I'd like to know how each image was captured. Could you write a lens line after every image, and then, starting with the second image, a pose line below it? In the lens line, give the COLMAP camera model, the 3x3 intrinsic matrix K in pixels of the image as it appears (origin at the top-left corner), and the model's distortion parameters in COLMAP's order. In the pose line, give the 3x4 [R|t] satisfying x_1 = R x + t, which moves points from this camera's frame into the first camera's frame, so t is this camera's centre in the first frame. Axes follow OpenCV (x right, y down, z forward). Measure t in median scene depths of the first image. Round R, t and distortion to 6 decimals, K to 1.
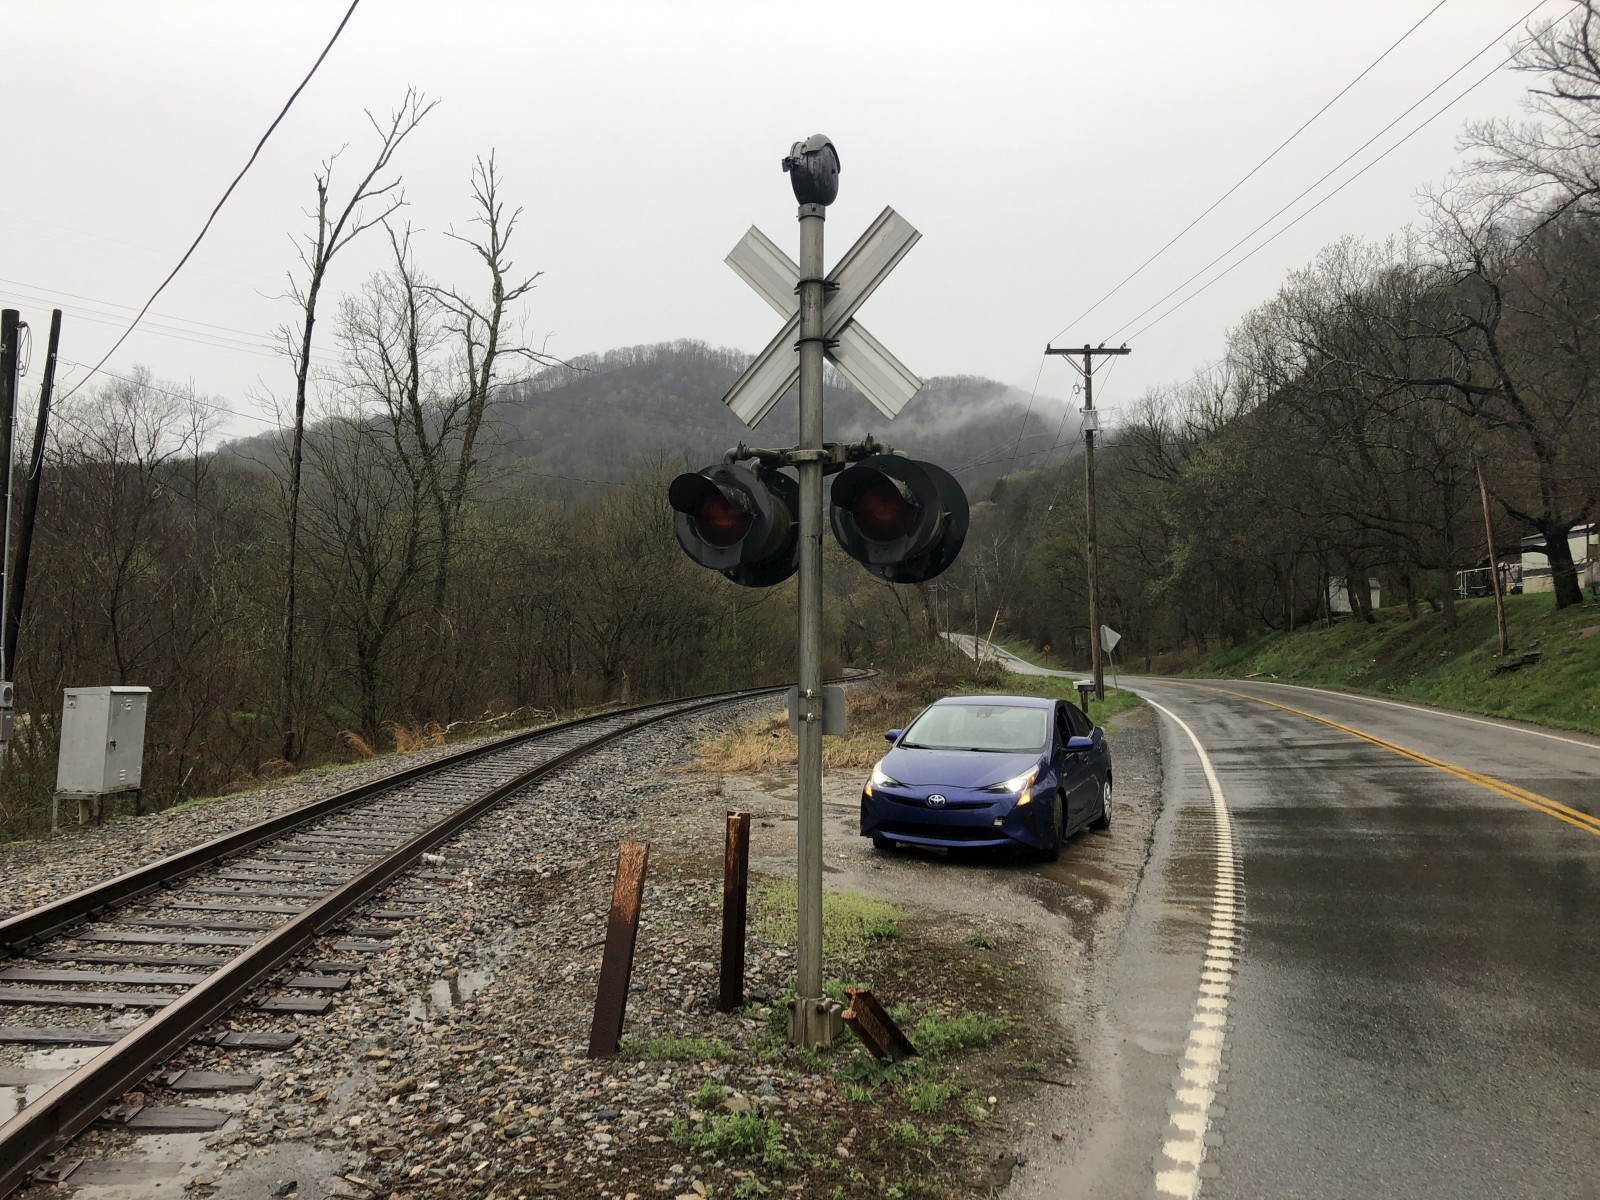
lens RADIAL K [[1323.1, 0, 802.4], [0, 1323.1, 575.3], [0, 0, 1]] dist [0.002054, -0.008092]
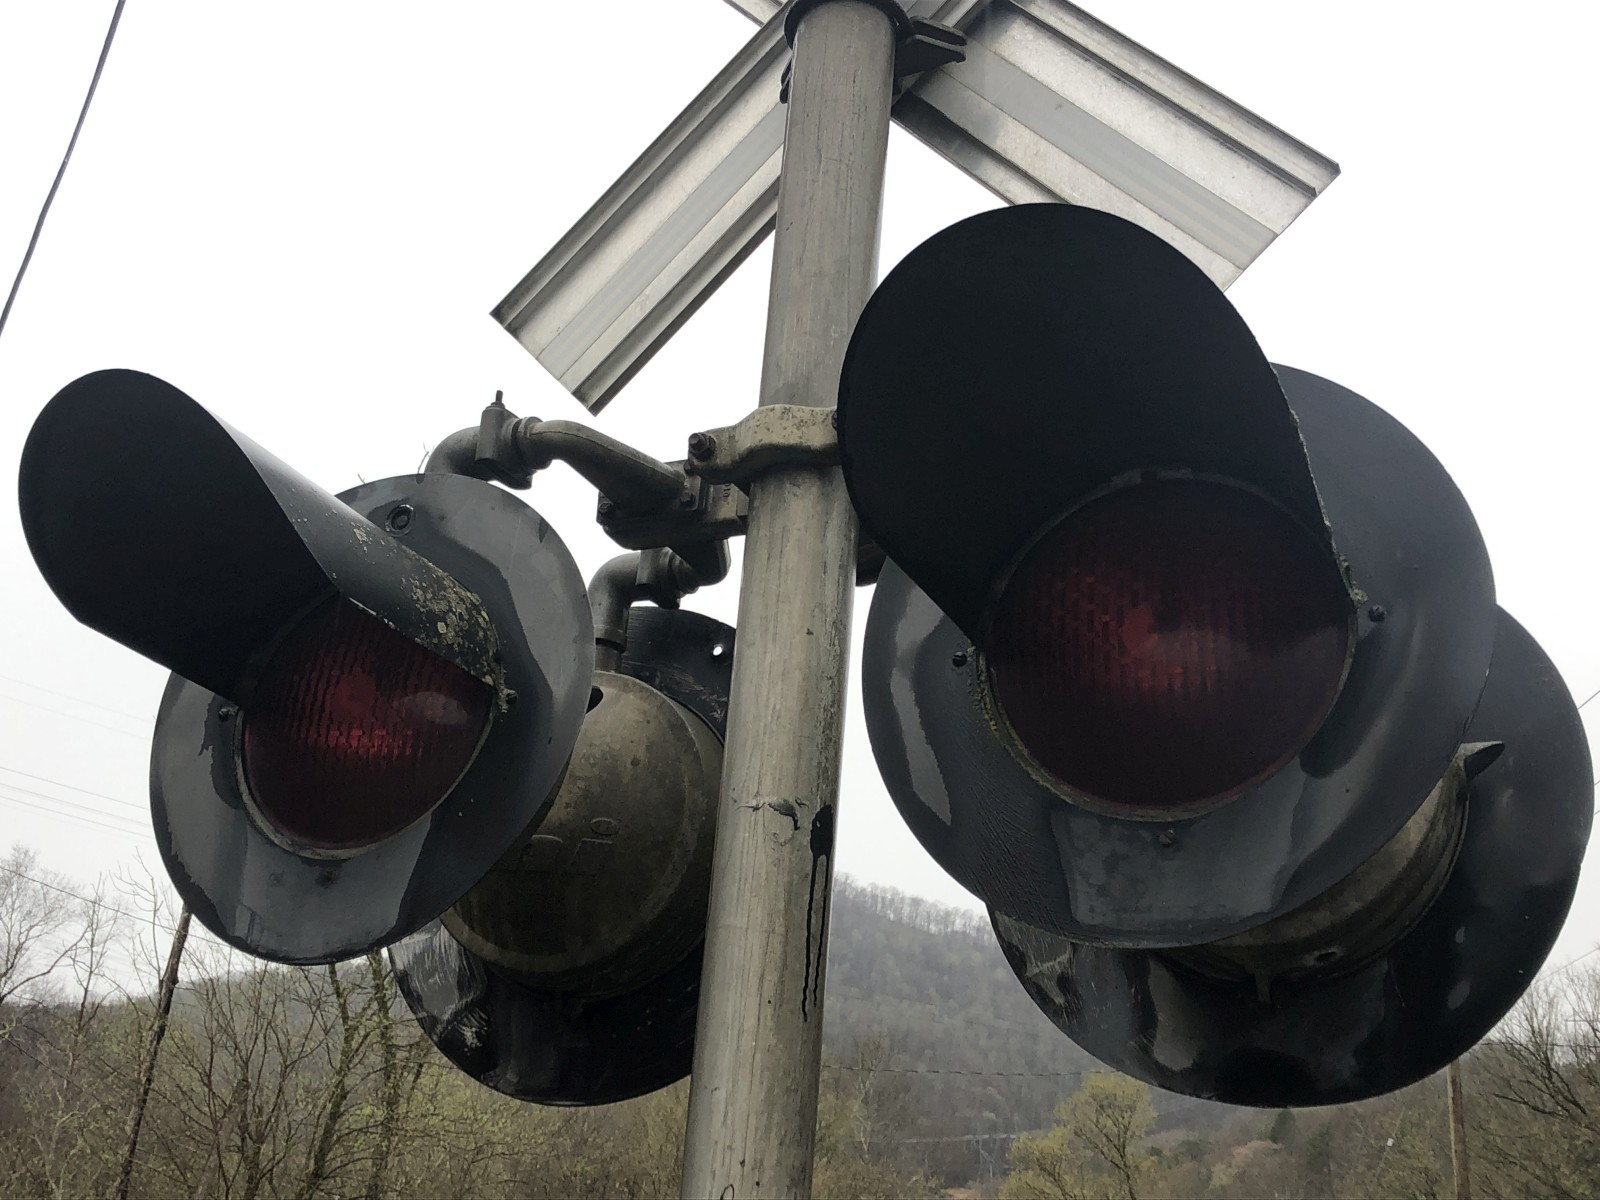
lens RADIAL K [[1903.1, 0, 825.7], [0, 1903.1, 599.6], [0, 0, 1]] dist [0.139633, -0.427176]
pose [[0.994943, 0.042063, -0.091209, 0.003415], [-0.068526, 0.948185, -0.310241, 0.002488], [0.073433, 0.314922, 0.946272, 0.064456]]
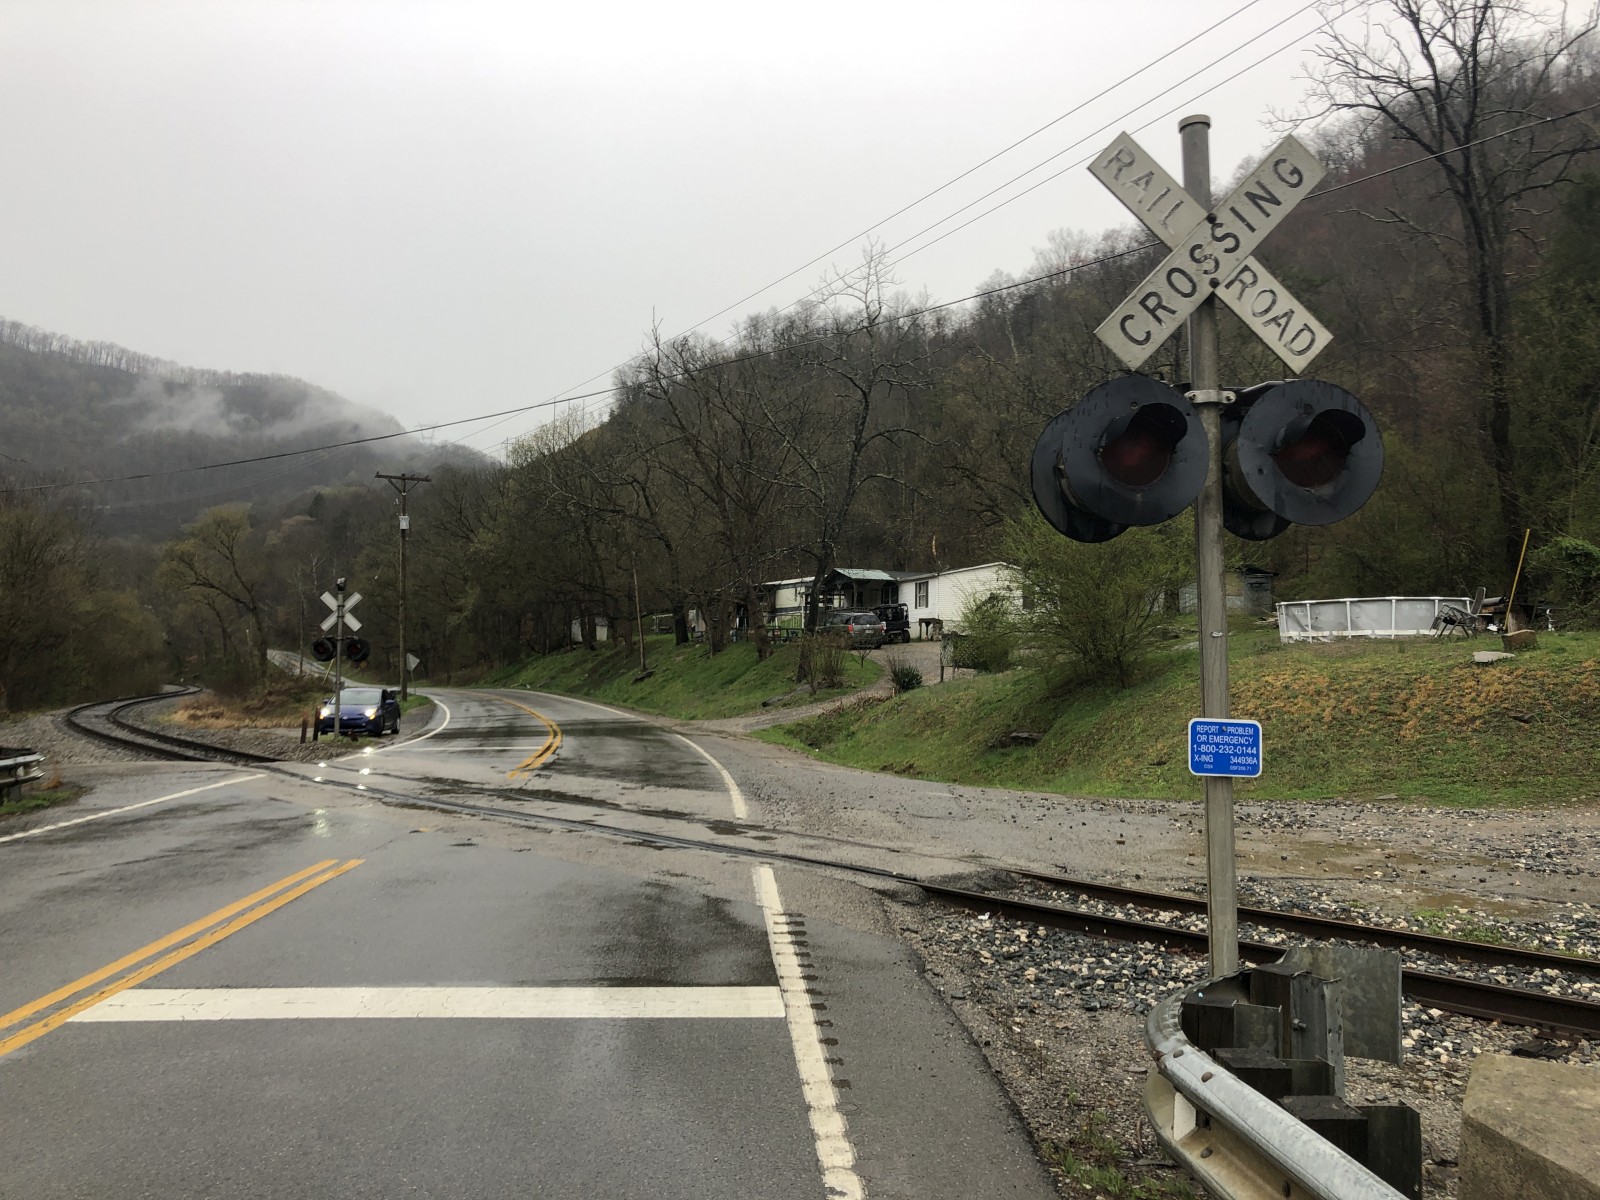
lens RADIAL K [[1323.1, 0, 802.4], [0, 1323.1, 575.3], [0, 0, 1]] dist [0.002054, -0.008092]
pose [[0.875350, 0.032981, 0.482363, -0.109493], [-0.027485, 0.999452, -0.018460, -0.034524], [-0.482707, 0.002901, 0.875777, -0.533457]]
